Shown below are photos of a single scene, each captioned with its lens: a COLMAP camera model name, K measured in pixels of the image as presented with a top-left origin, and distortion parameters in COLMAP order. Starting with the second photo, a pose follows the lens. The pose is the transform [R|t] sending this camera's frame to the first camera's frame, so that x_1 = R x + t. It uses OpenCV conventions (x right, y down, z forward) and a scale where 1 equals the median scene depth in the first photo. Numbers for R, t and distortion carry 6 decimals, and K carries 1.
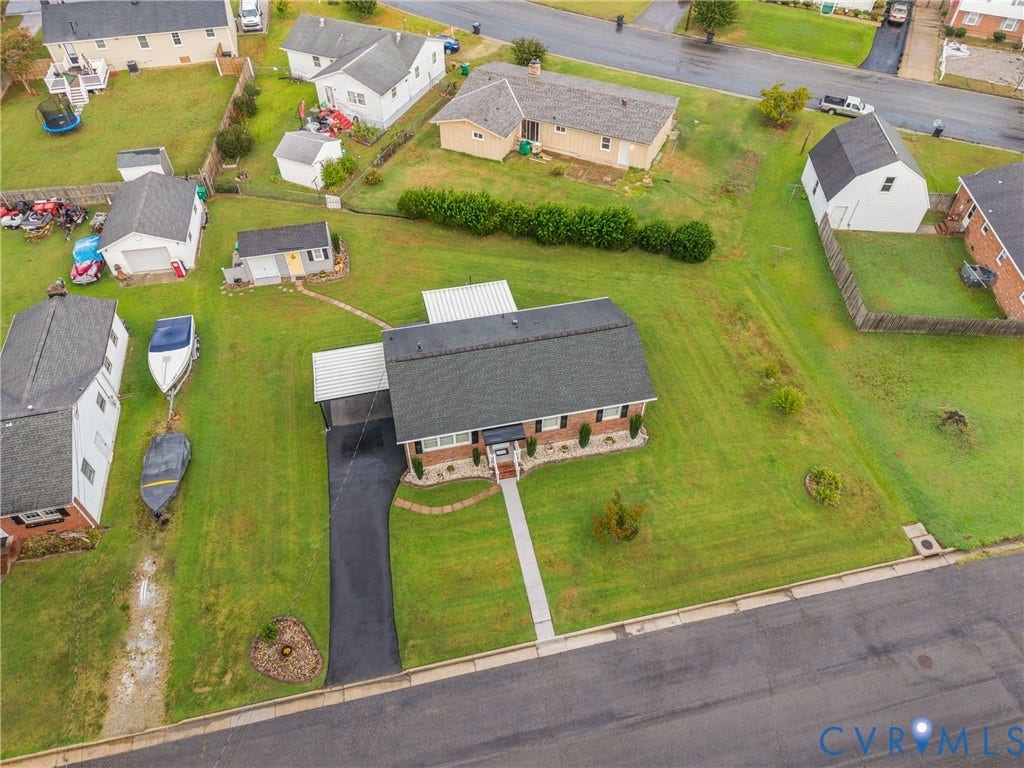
lens RADIAL K [[673.9, 0, 512.0], [0, 673.9, 384.0], [0, 0, 1]] dist [-0.001249, 0.001578]
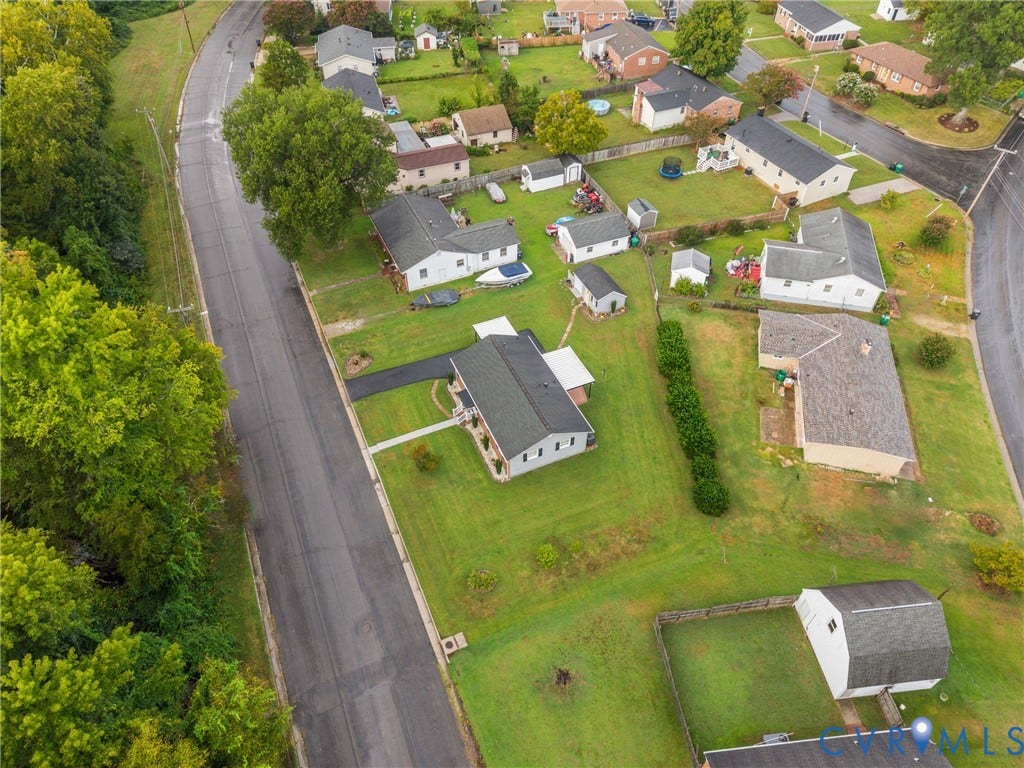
lens RADIAL K [[673.9, 0, 512.0], [0, 673.9, 384.0], [0, 0, 1]] dist [-0.001249, 0.001578]
pose [[0.196895, 0.700730, -0.685719, 1.130265], [-0.737470, 0.566723, 0.367374, -0.647569], [0.646042, 0.433363, 0.628352, -0.061882]]
